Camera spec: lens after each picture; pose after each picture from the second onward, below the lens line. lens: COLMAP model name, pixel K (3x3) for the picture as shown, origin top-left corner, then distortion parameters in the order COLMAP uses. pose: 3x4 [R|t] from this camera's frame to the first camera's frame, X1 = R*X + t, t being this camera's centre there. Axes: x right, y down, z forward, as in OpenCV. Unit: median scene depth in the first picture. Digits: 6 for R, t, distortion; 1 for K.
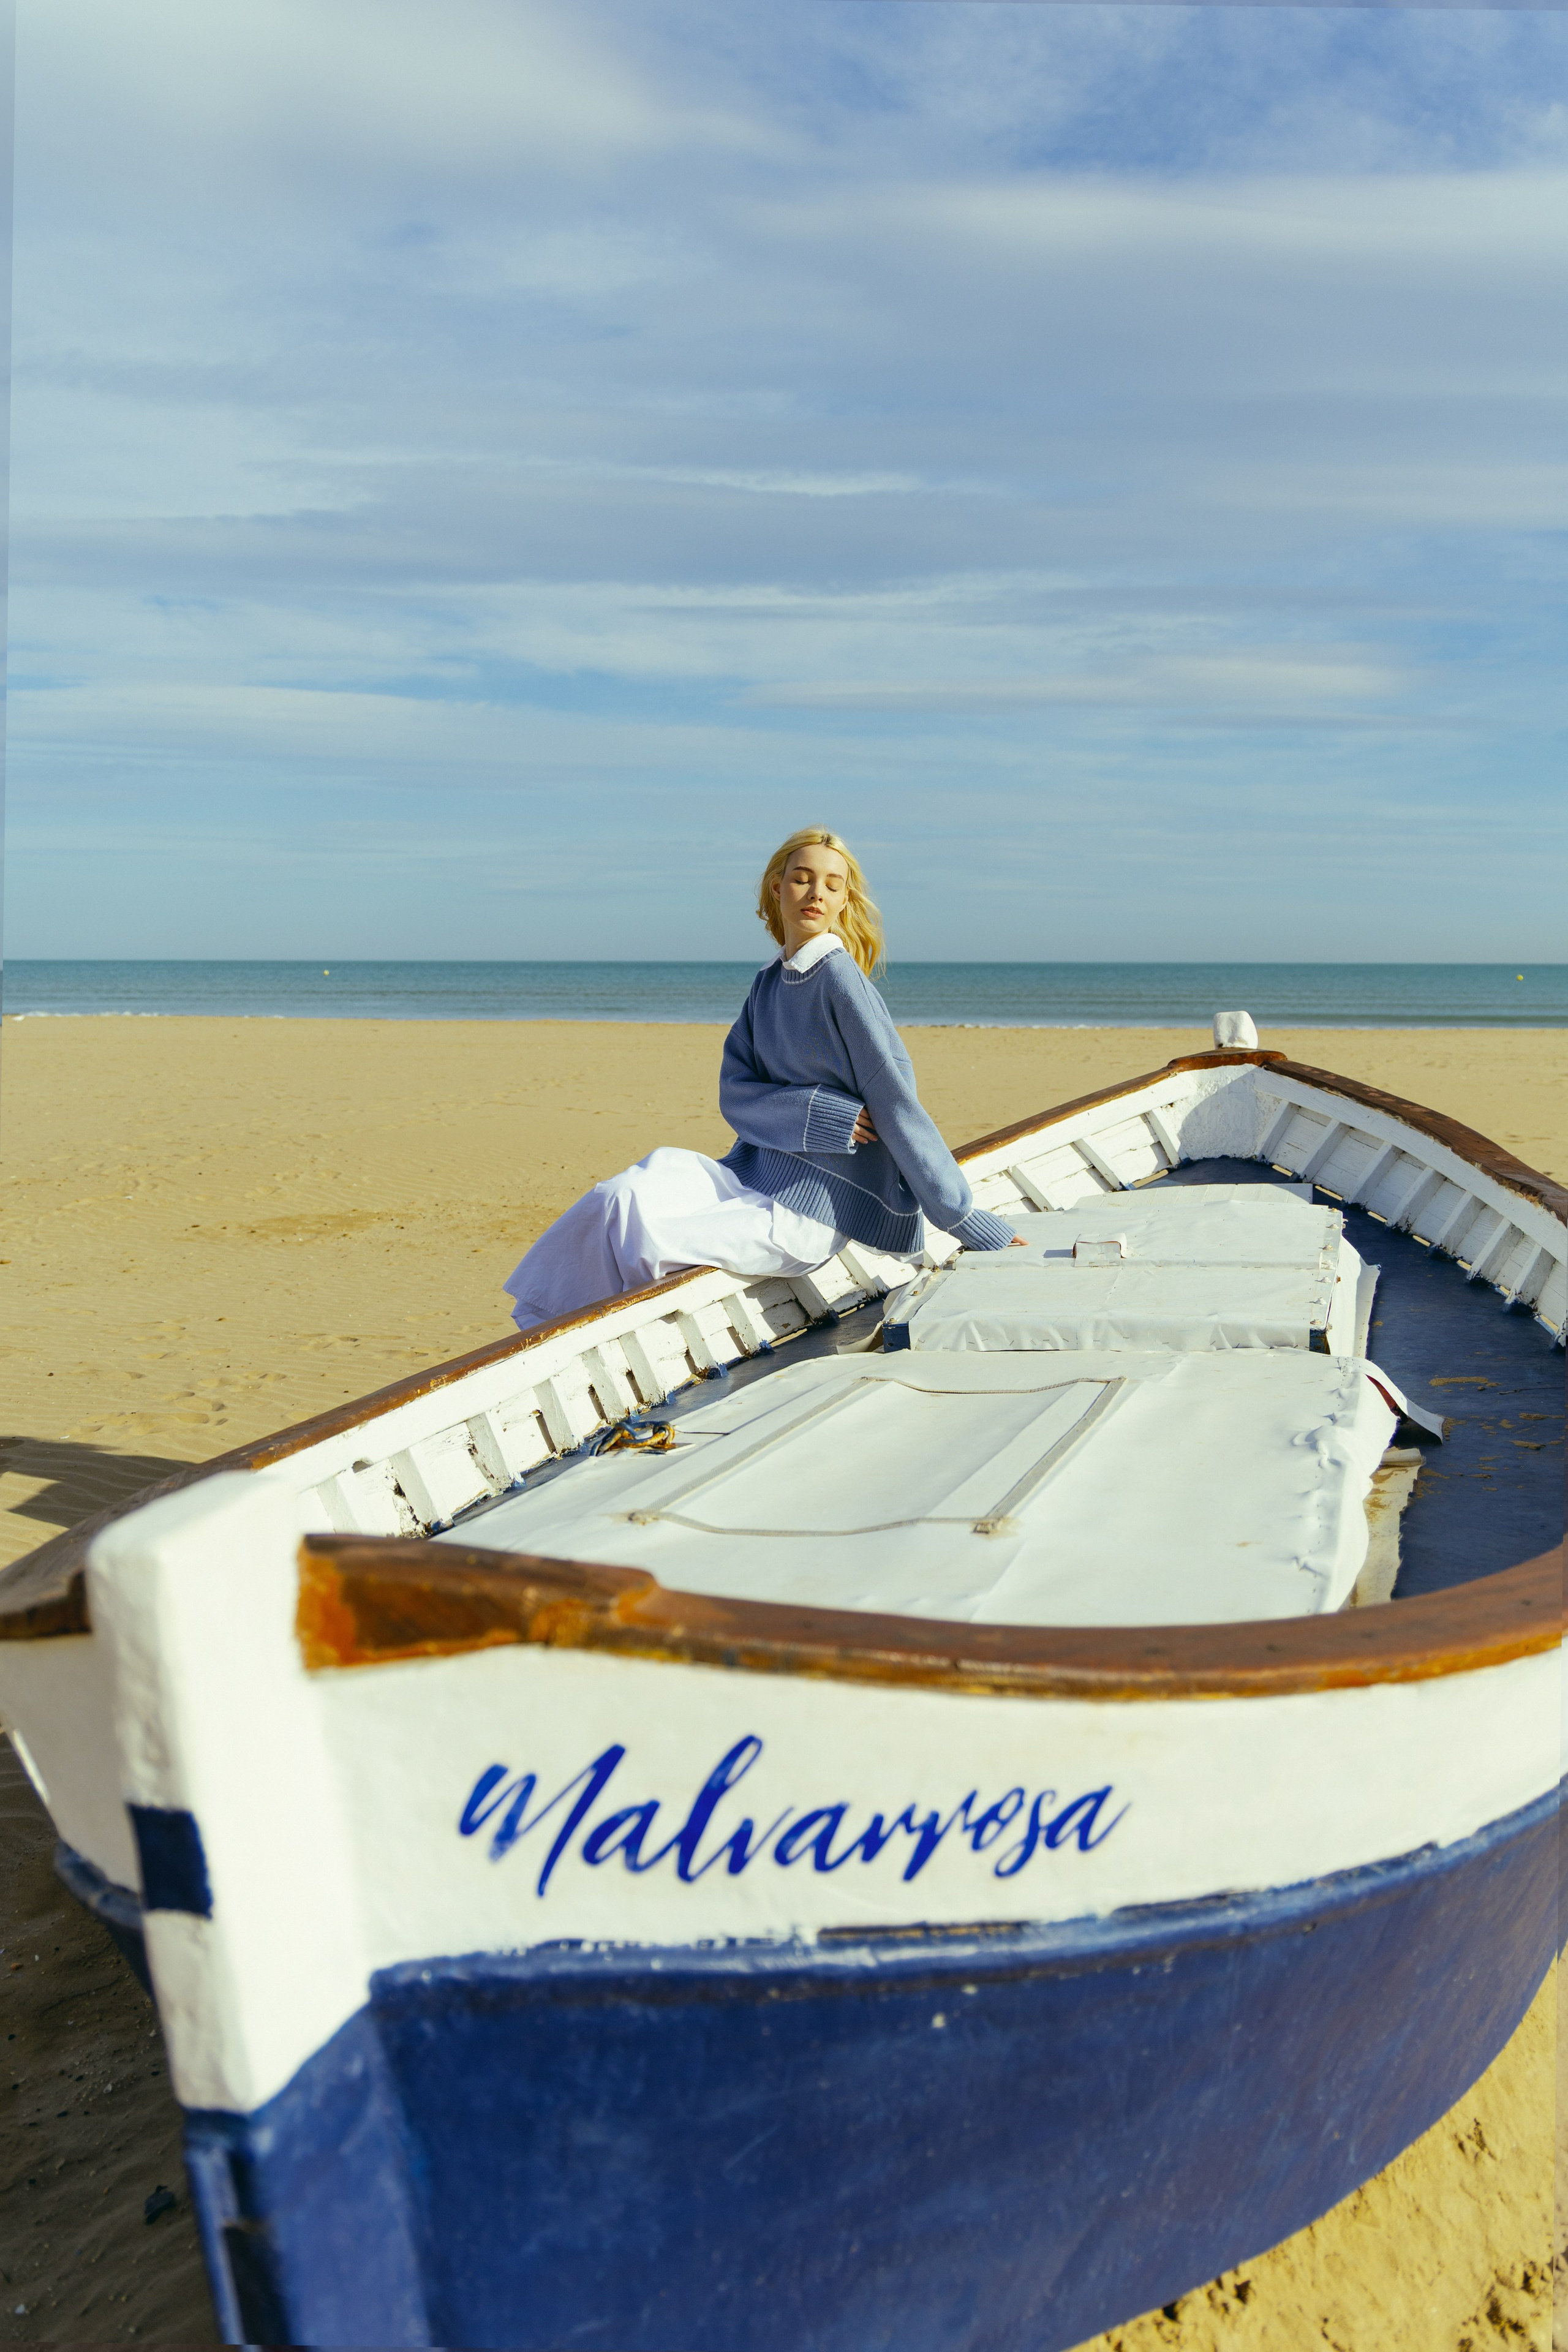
lens RADIAL K [[2036.8, 0, 784.6], [0, 2036.8, 1171.4], [0, 0, 1]] dist [-0.005700, 0.010410]
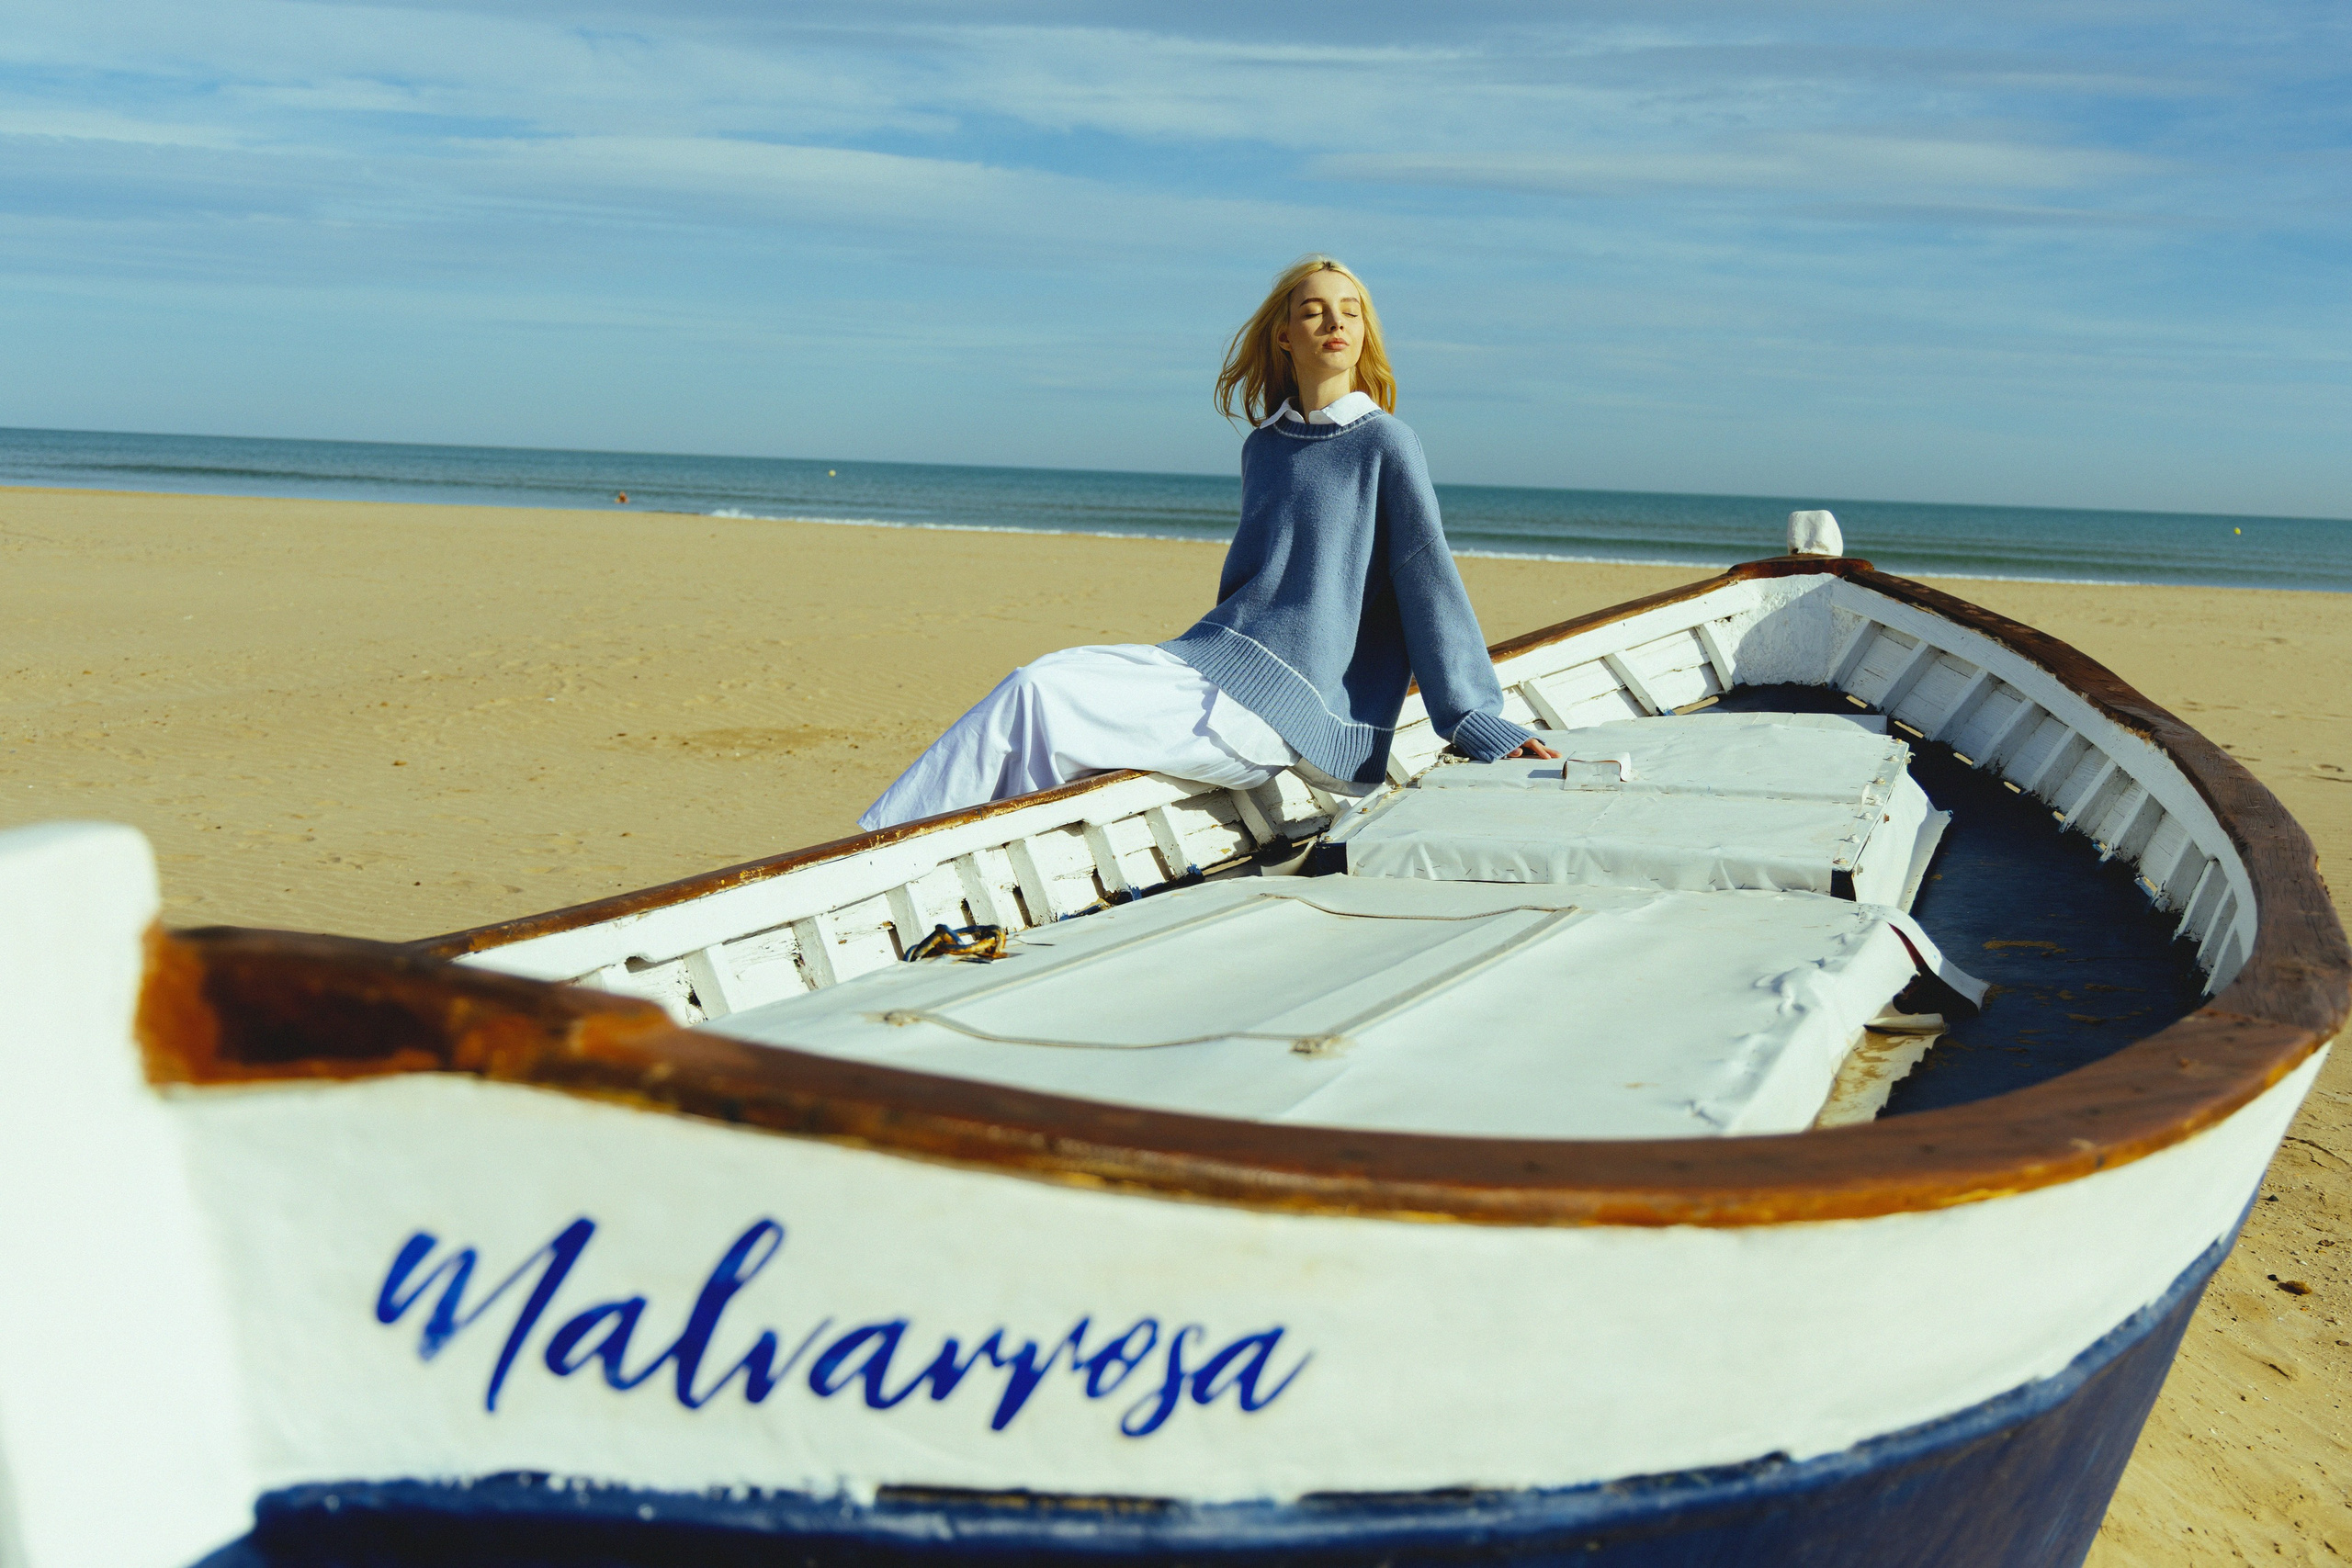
lens RADIAL K [[2350.6, 0, 1175.5], [0, 2350.6, 787.4], [0, 0, 1]] dist [-0.000831, 0.000000]
pose [[0.996394, 0.045787, -0.071433, 0.106218], [-0.043714, 0.998584, 0.030317, 0.047103], [0.072720, -0.027085, 0.996985, 0.081239]]
